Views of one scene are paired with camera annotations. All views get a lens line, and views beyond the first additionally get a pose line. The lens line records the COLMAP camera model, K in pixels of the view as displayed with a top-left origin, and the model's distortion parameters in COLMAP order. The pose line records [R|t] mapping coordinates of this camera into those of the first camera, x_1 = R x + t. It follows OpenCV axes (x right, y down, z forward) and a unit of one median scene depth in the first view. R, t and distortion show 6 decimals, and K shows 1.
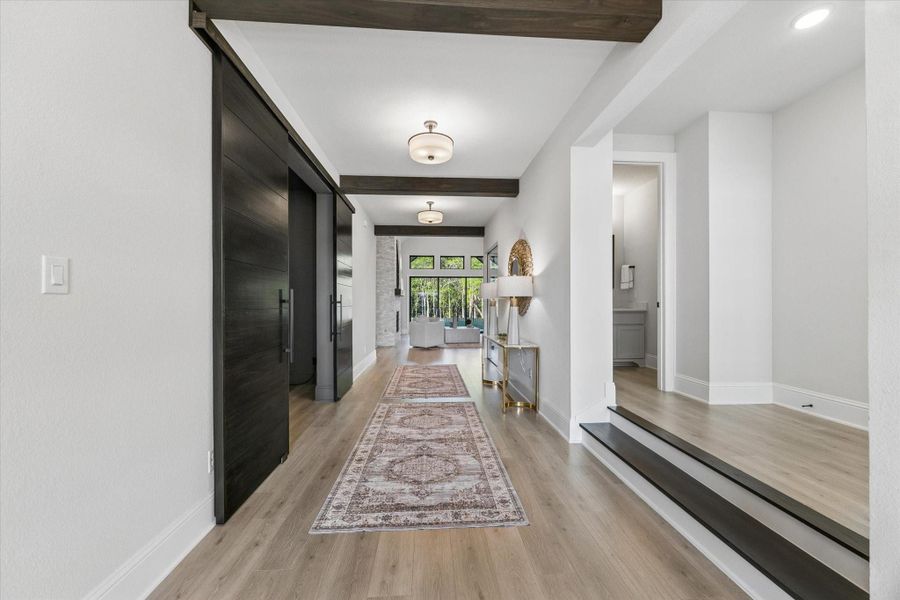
lens RADIAL K [[346.4, 0, 450.8], [0, 346.4, 302.4], [0, 0, 1]] dist [-0.003178, -0.000338]
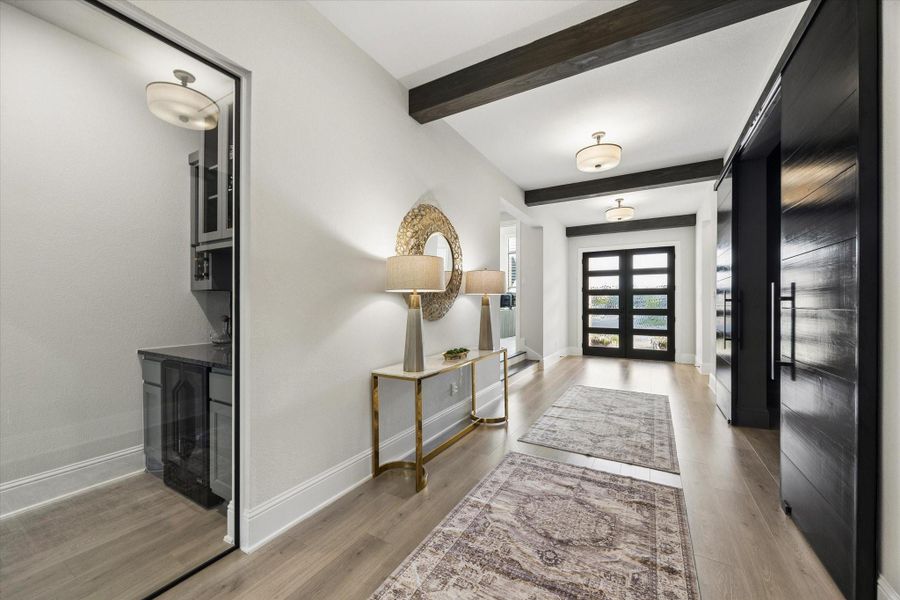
lens RADIAL K [[346.4, 0, 448.3], [0, 346.4, 304.4], [0, 0, 1]] dist [-0.003178, -0.000338]
pose [[-0.830656, 0.006632, 0.556746, -0.300521], [0.003674, 0.999973, -0.006431, 0.009004], [-0.556773, -0.003296, -0.830658, 1.830781]]
